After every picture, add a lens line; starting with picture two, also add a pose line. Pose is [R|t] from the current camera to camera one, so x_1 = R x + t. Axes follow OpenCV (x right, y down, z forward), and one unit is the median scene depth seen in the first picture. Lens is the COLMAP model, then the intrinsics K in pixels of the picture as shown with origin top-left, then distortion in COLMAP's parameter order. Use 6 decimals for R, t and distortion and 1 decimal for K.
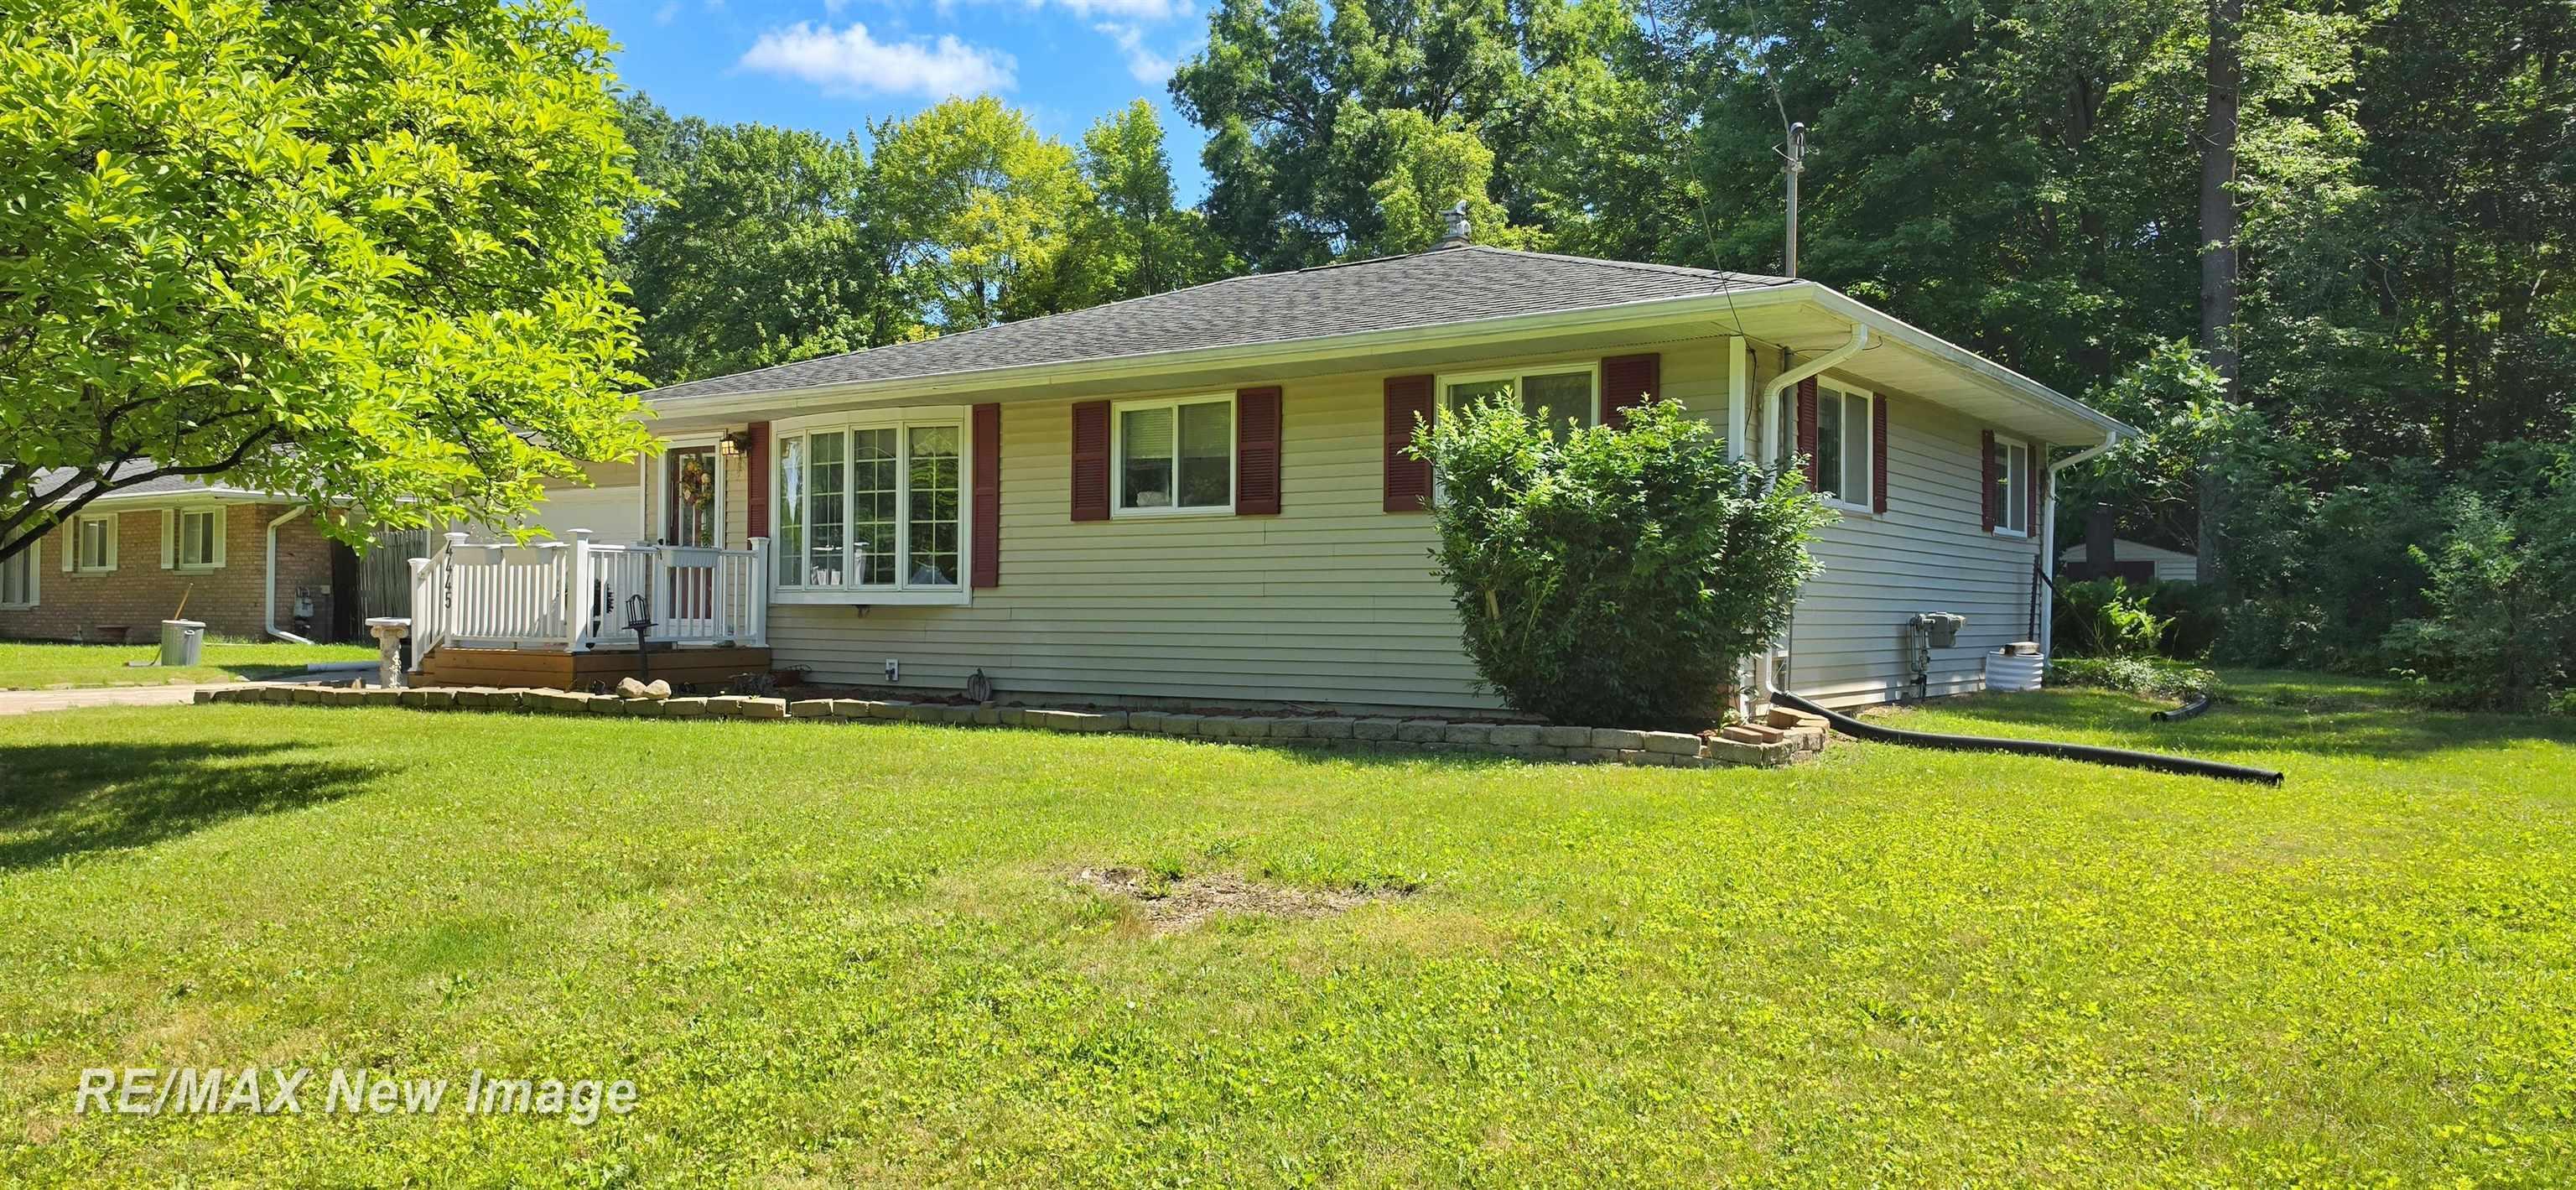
lens RADIAL K [[1786.0, 0, 1292.2], [0, 1786.0, 574.2], [0, 0, 1]] dist [0.141438, -0.254208]
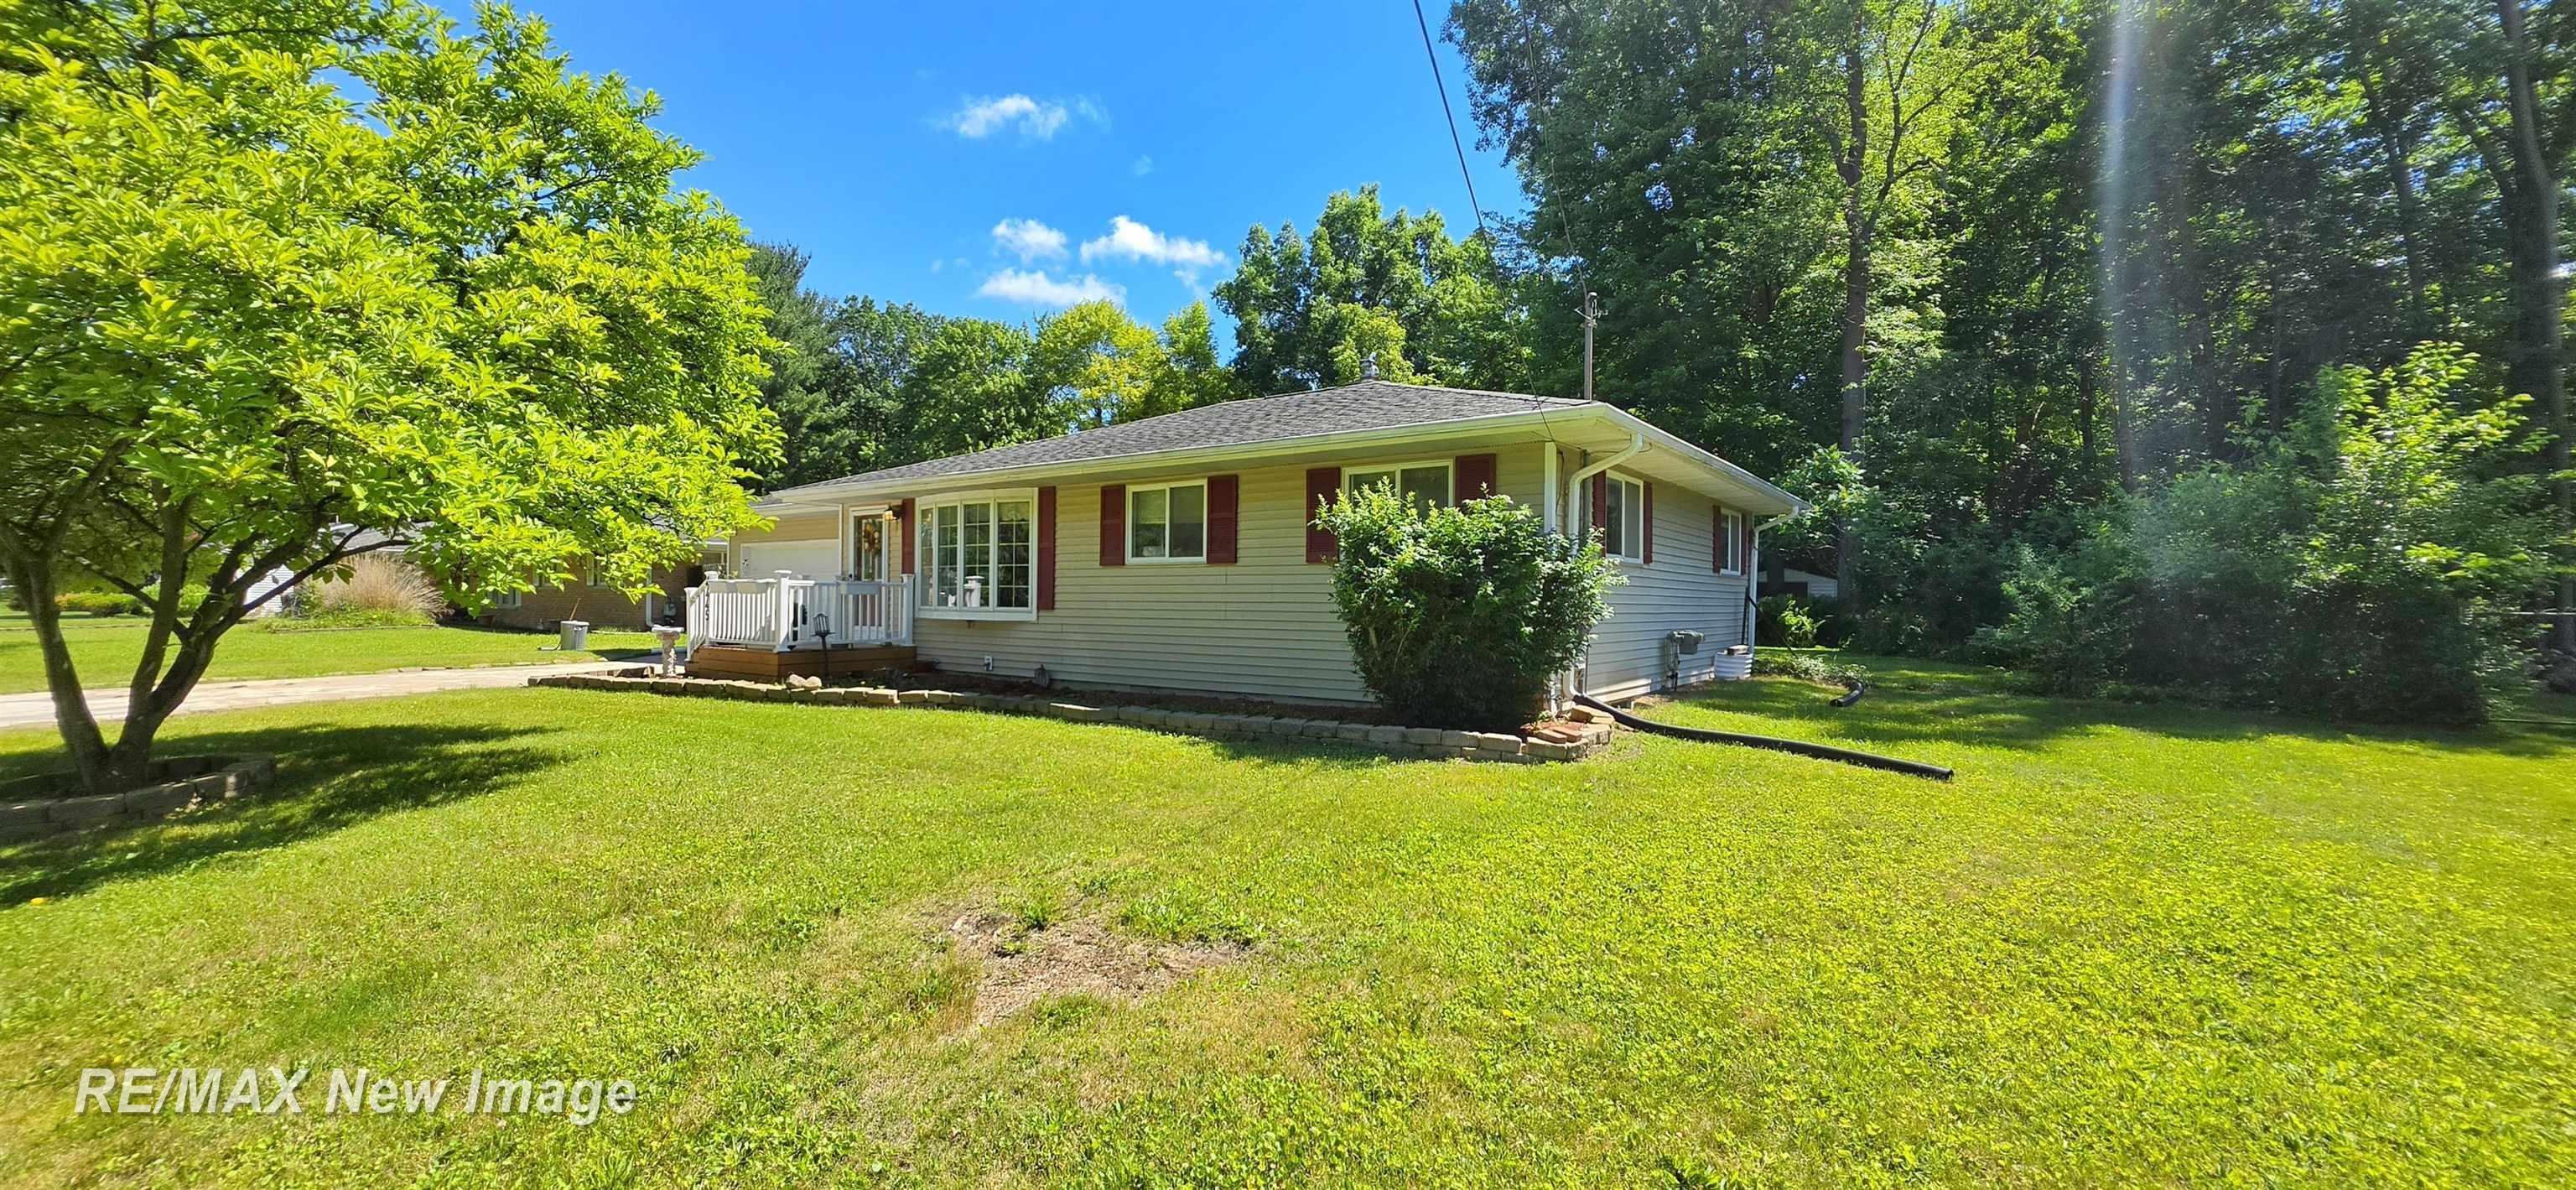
lens RADIAL K [[1030.6, 0, 1281.6], [0, 1030.6, 596.2], [0, 0, 1]] dist [0.000242, -0.000397]
pose [[0.999871, 0.002082, -0.015907, 0.036733], [-0.001810, 0.999852, 0.017112, -0.018354], [0.015940, -0.017081, 0.999727, 0.140296]]
